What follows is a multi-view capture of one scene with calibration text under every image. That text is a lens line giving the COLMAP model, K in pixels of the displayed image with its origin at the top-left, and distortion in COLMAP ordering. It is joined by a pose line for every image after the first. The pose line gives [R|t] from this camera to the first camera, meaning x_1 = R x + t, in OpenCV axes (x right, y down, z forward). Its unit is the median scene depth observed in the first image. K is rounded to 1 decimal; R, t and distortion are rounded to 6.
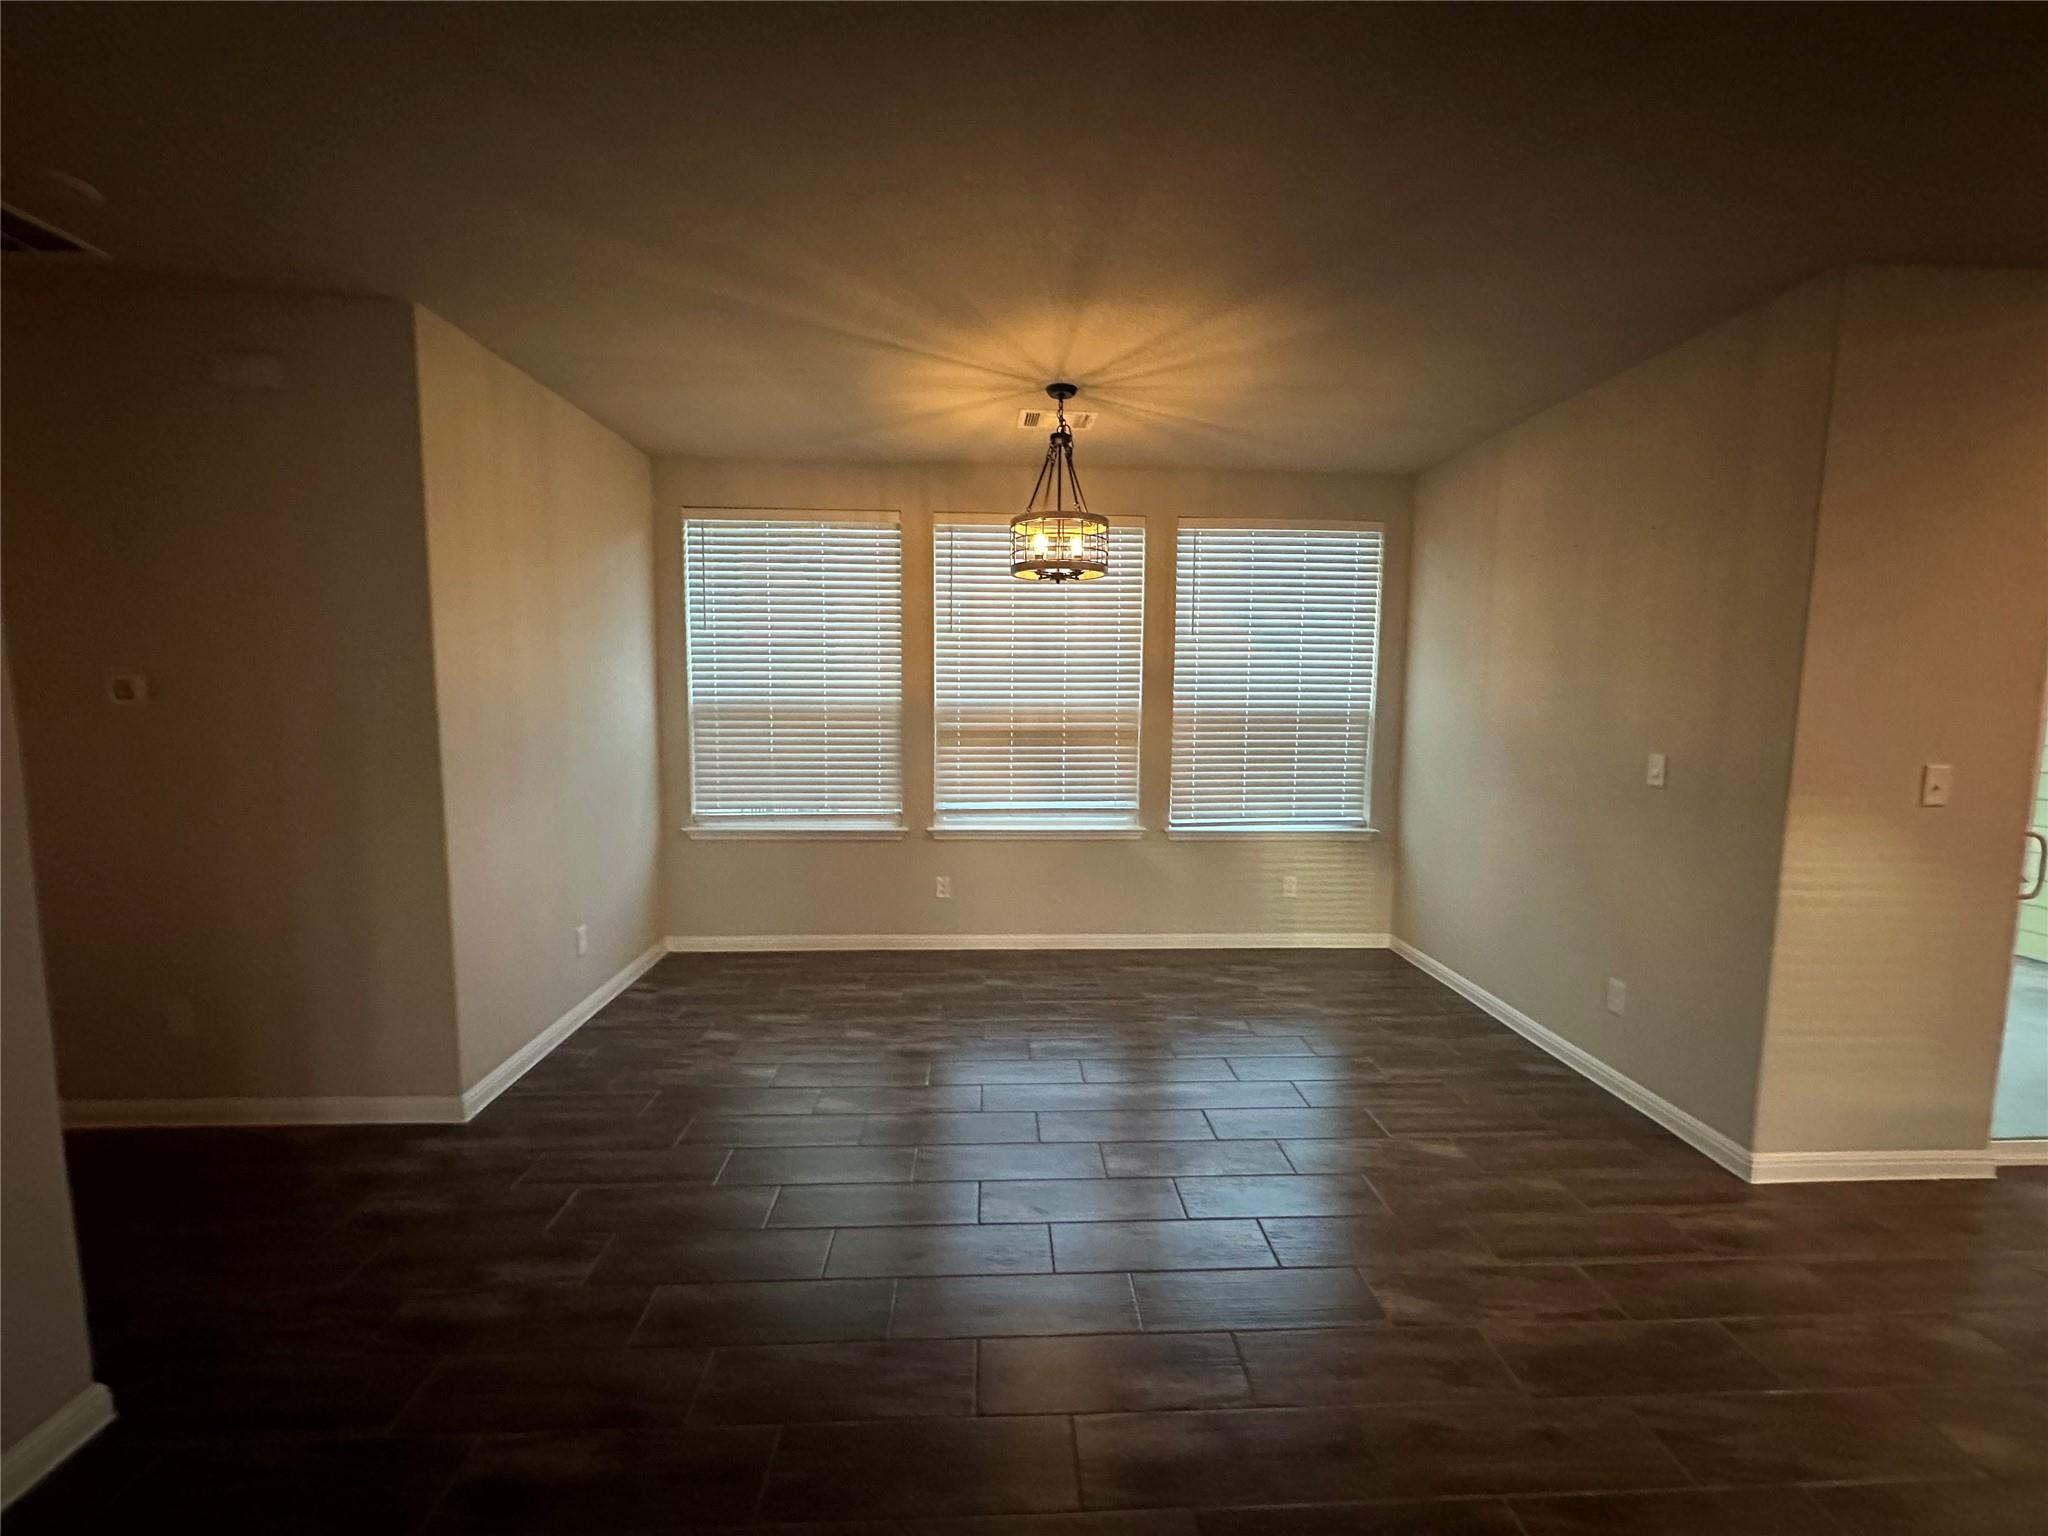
lens RADIAL K [[817.8, 0, 1024.6], [0, 817.8, 764.4], [0, 0, 1]] dist [-0.001106, 0.000060]
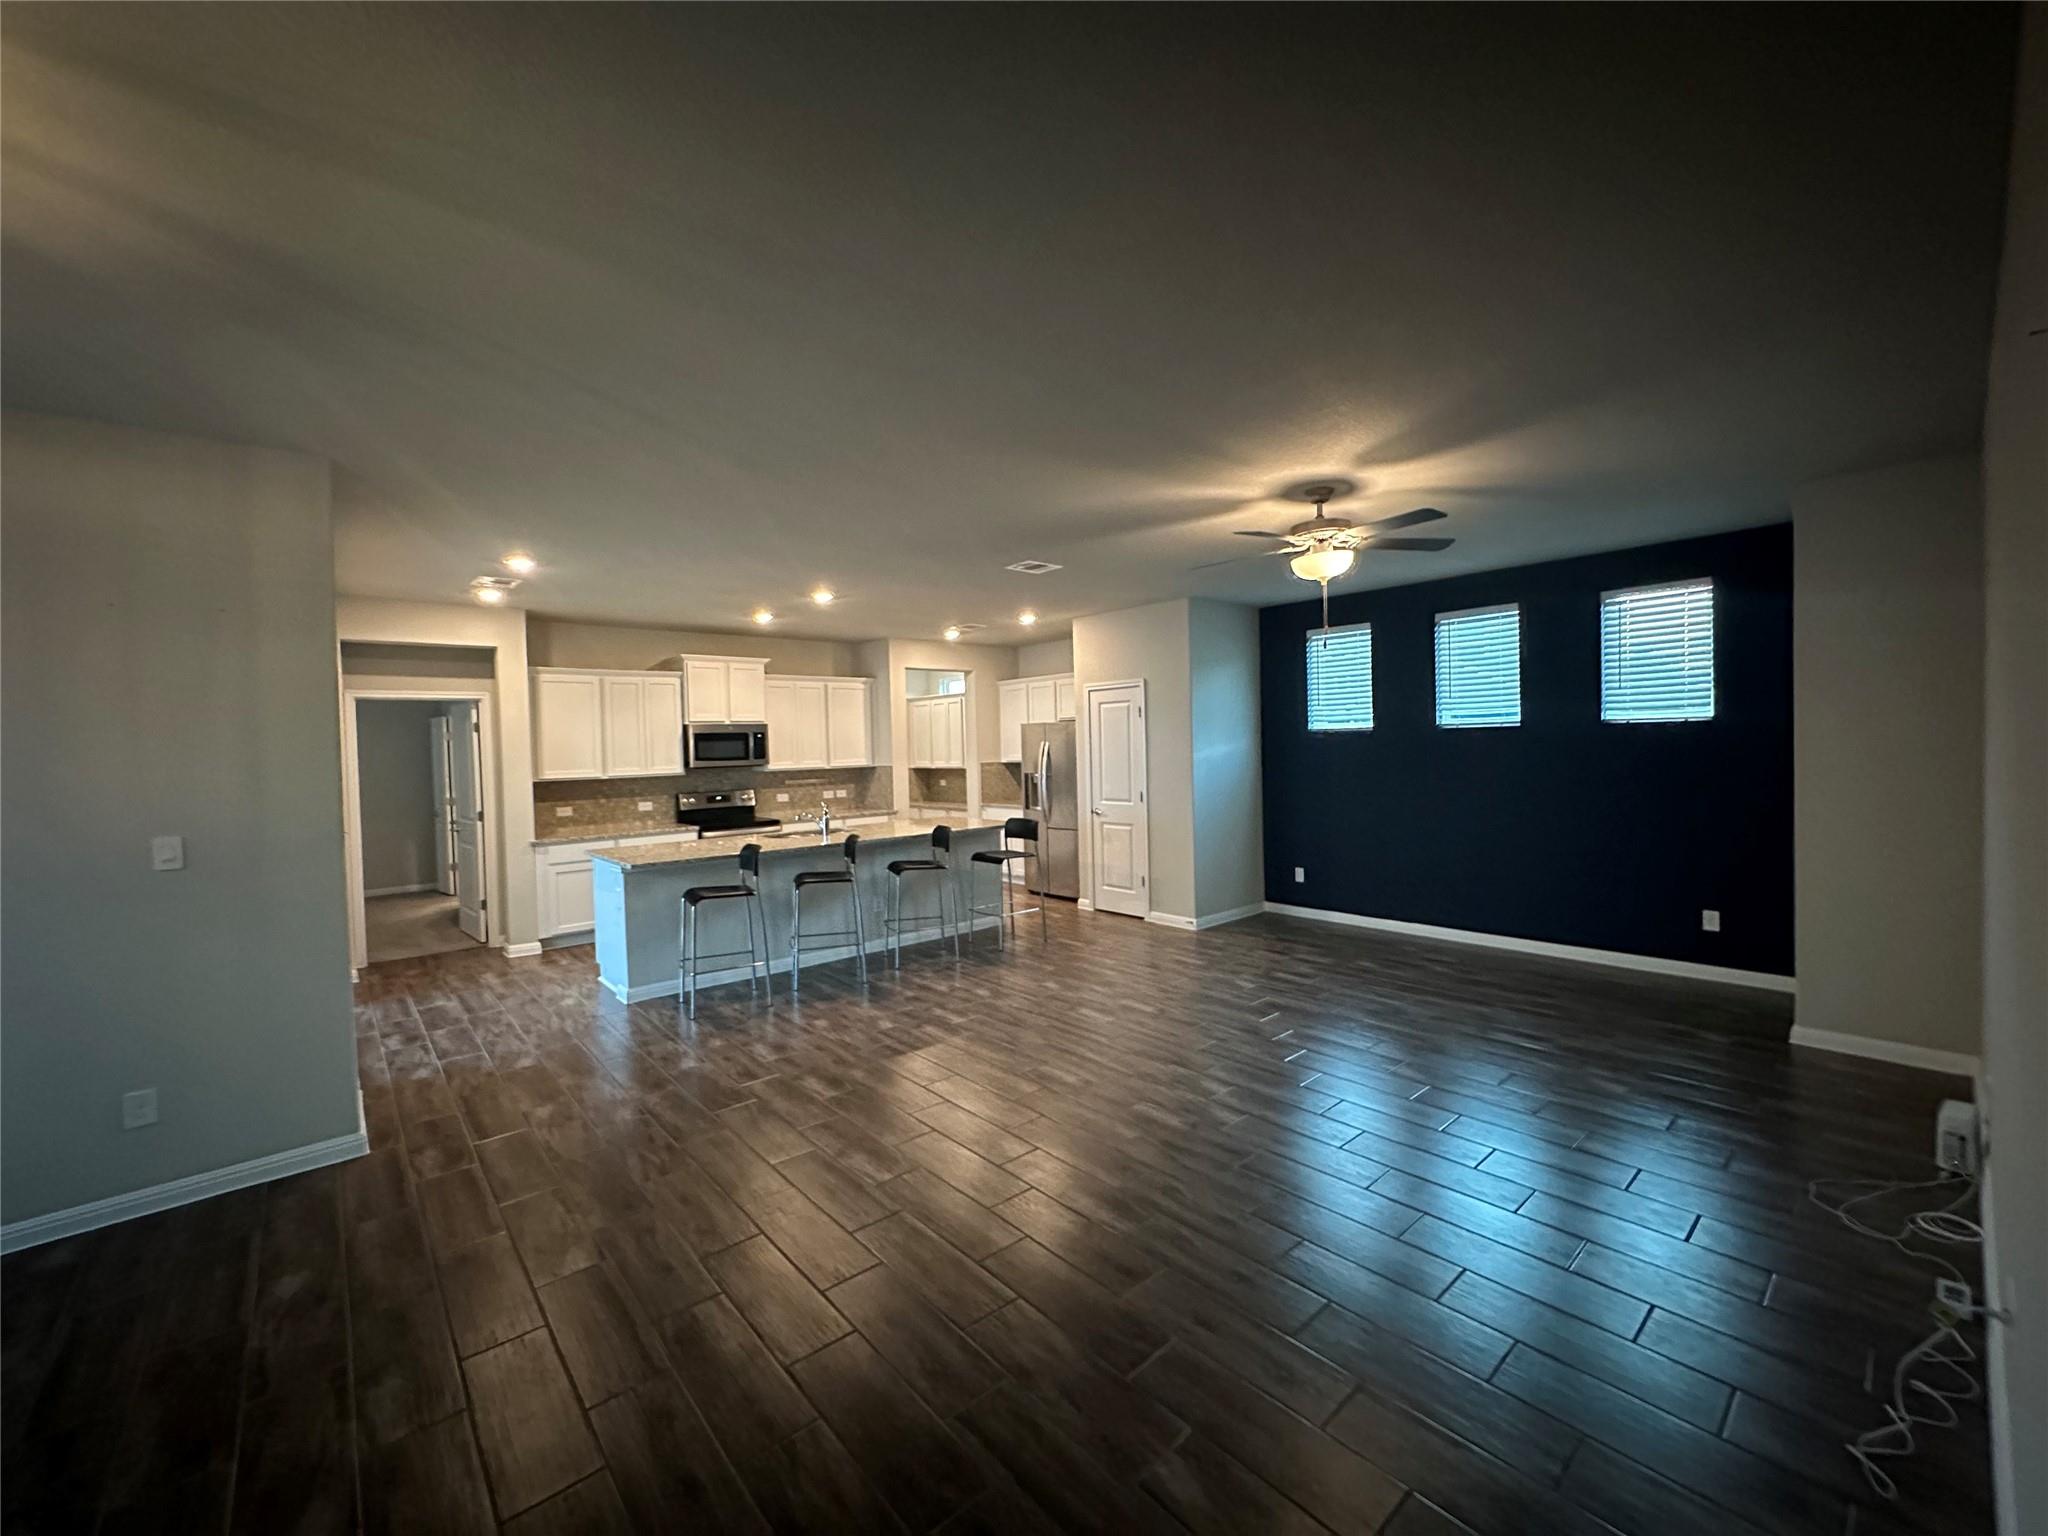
lens RADIAL K [[821.4, 0, 1026.4], [0, 821.4, 766.0], [0, 0, 1]] dist [-0.001155, 0.000122]
pose [[-0.619929, -0.013632, 0.784539, -0.402007], [0.098549, 0.990579, 0.095084, -0.056454], [-0.778445, 0.136261, -0.612746, 0.497766]]
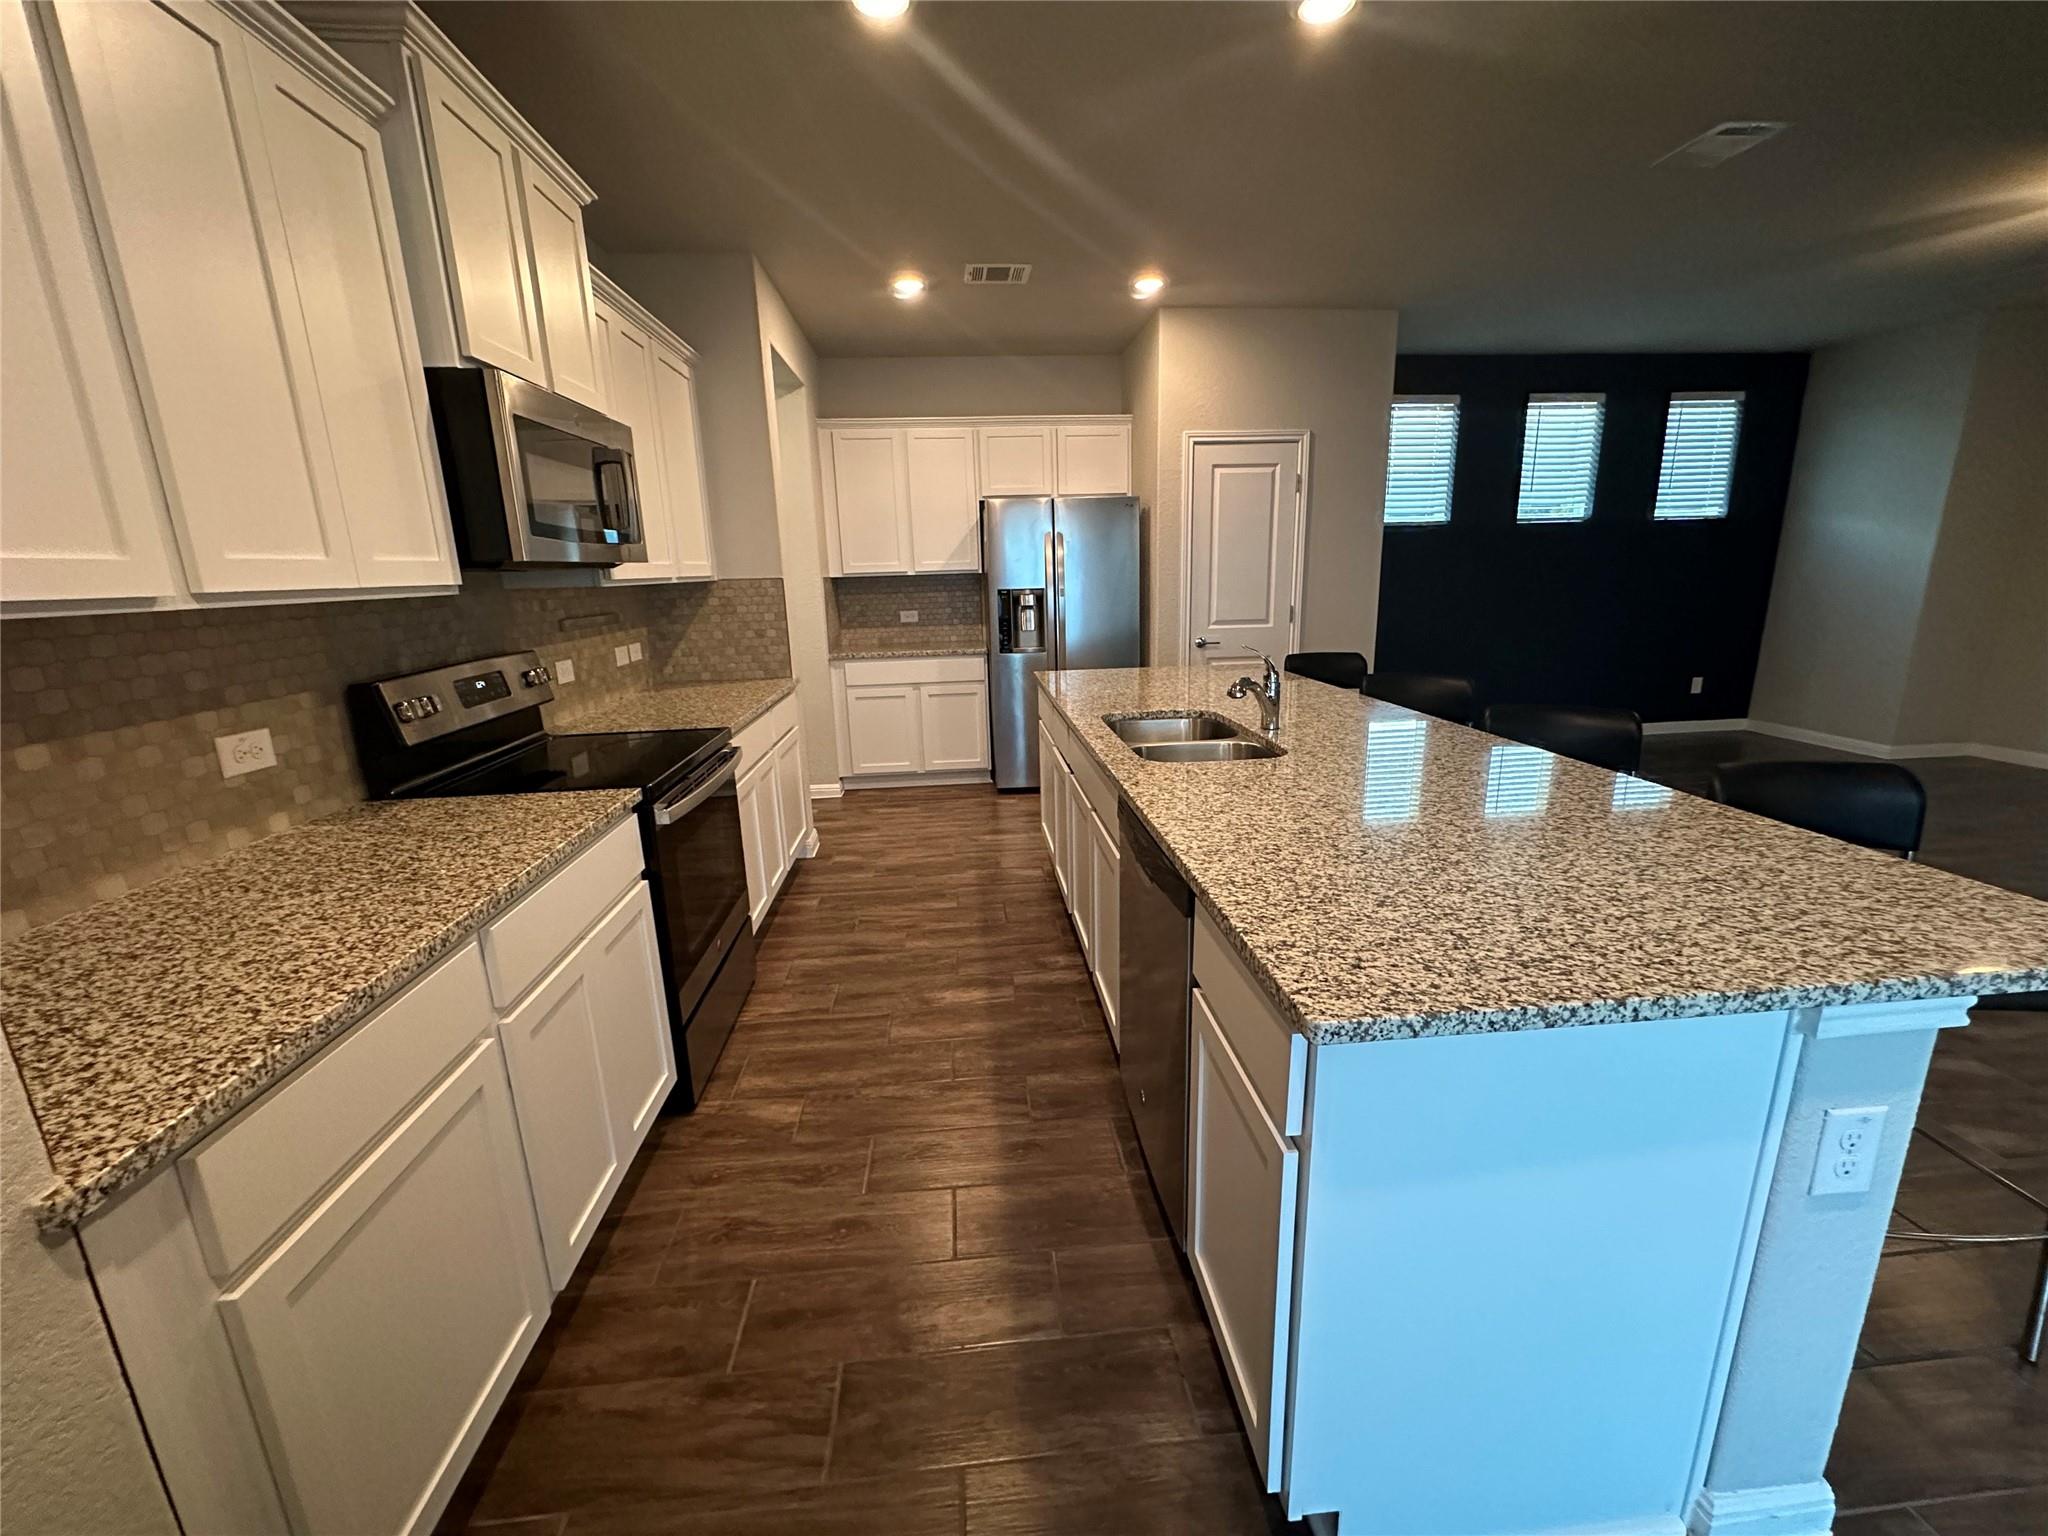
lens RADIAL K [[822.0, 0, 1025.4], [0, 822.0, 761.3], [0, 0, 1]] dist [-0.000594, -0.000340]
pose [[-0.999121, 0.025954, -0.032915, 1.035929], [0.013839, 0.945462, 0.325438, 0.000001], [0.039567, 0.324697, -0.944990, 0.435086]]
